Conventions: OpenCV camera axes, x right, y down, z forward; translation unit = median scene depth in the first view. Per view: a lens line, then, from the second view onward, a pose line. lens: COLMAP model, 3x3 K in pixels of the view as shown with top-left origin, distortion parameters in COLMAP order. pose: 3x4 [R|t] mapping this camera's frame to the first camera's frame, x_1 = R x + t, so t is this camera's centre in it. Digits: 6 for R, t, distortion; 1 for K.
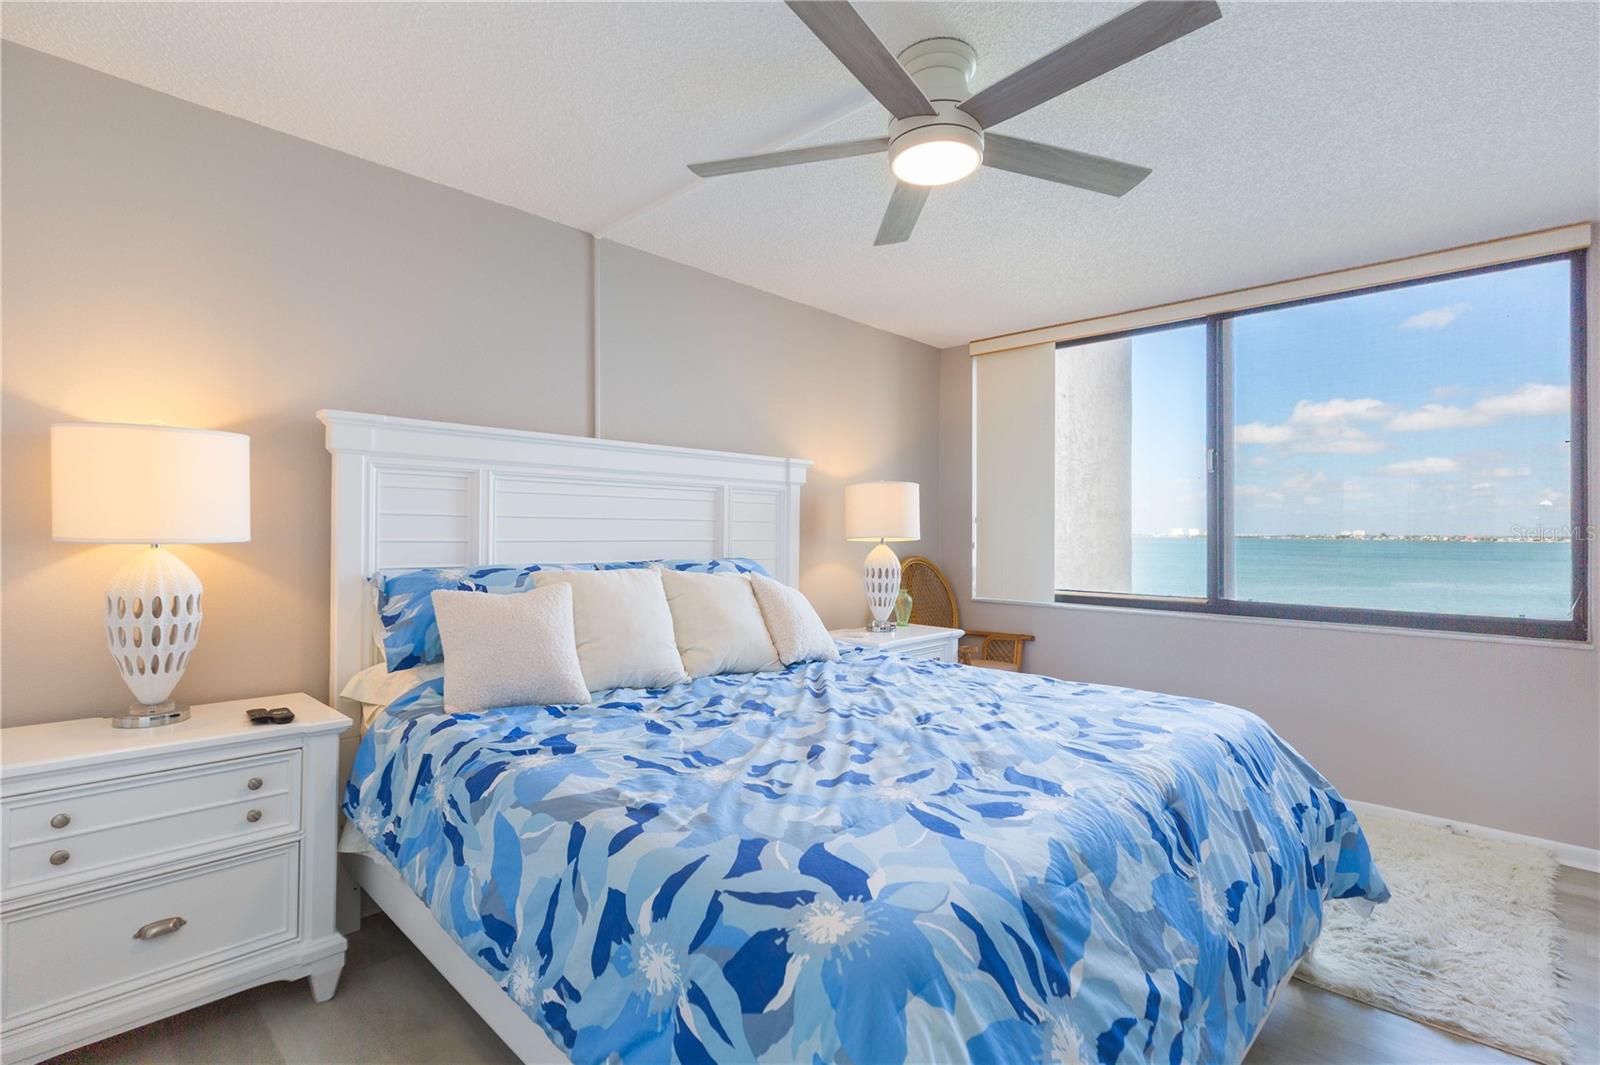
lens RADIAL K [[752.0, 0, 801.9], [0, 752.0, 527.9], [0, 0, 1]] dist [0.002667, -0.000315]
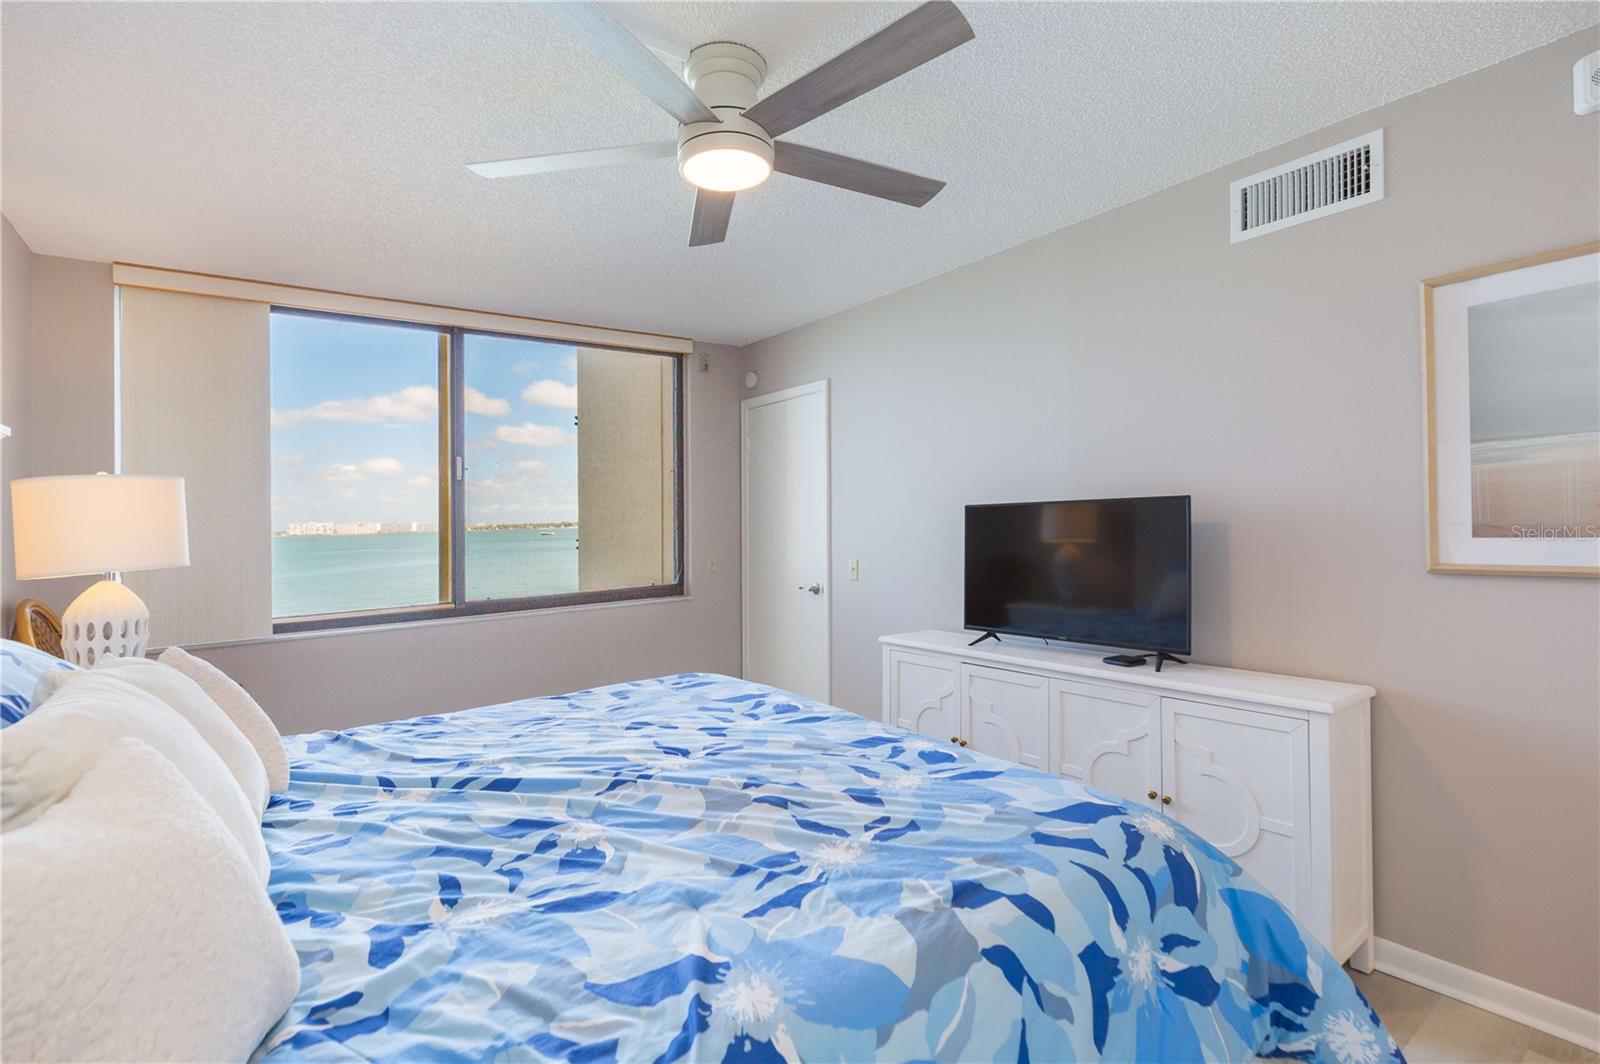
lens RADIAL K [[730.6, 0, 807.7], [0, 730.6, 517.7], [0, 0, 1]] dist [0.000925, 0.000144]
pose [[0.172509, -0.012143, 0.984933, -0.859386], [0.024234, 0.999674, 0.008080, -0.042545], [-0.984710, 0.022475, 0.172747, 0.853748]]
